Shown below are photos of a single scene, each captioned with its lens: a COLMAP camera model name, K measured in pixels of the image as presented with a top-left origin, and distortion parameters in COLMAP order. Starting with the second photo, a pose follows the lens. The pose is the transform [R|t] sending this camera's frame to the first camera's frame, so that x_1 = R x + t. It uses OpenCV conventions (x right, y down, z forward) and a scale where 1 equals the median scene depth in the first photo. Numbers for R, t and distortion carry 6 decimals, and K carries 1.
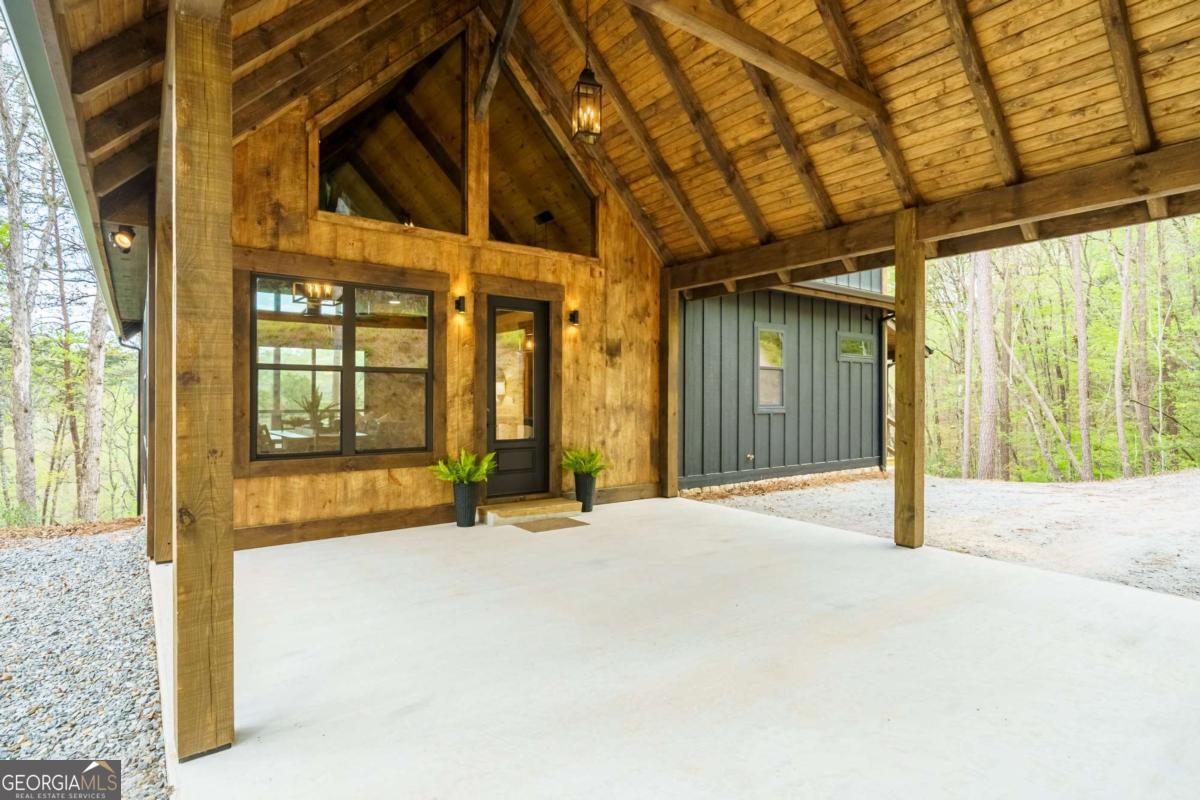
lens RADIAL K [[624.6, 0, 600.0], [0, 624.6, 400.0], [0, 0, 1]] dist [-0.002293, -0.001265]
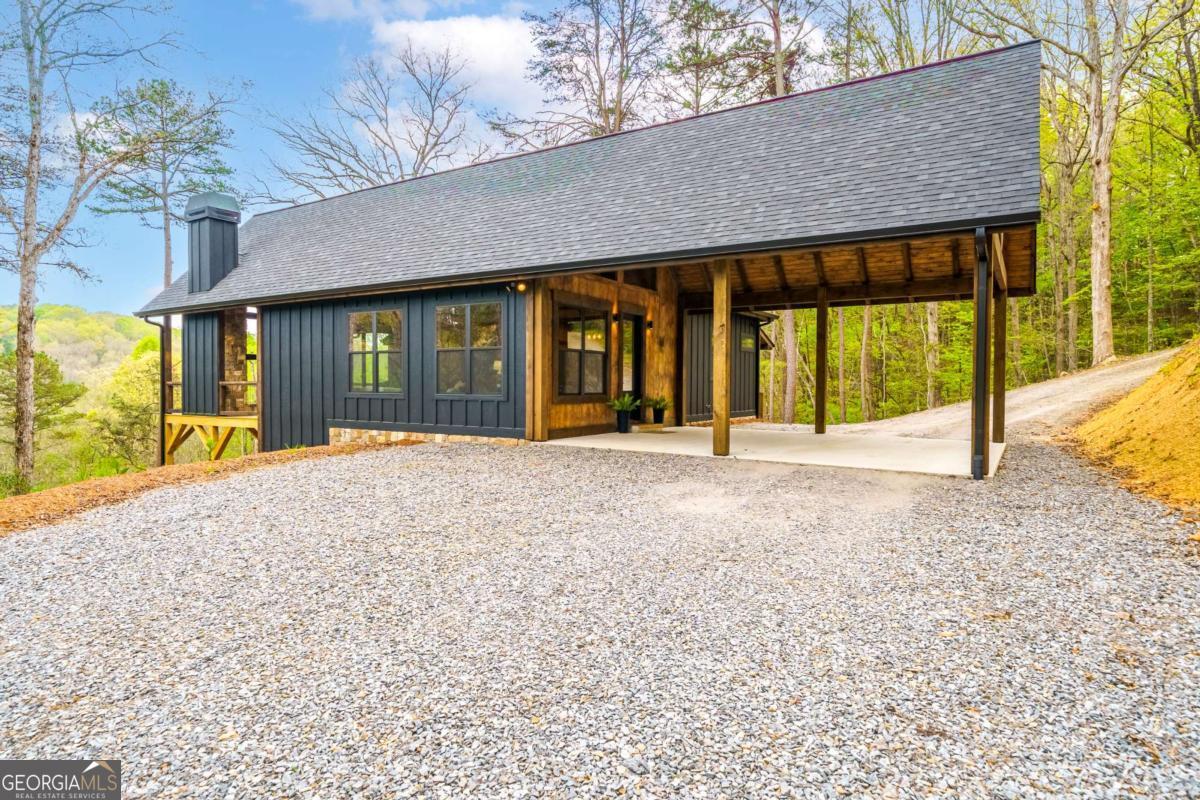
lens RADIAL K [[666.5, 0, 600.0], [0, 666.5, 400.0], [0, 0, 1]] dist [0.000157, 0.000010]
pose [[0.931768, -0.003013, 0.363042, -0.942970], [-0.003239, 0.999857, 0.016612, 0.059213], [-0.363040, -0.016654, 0.931625, -0.809110]]
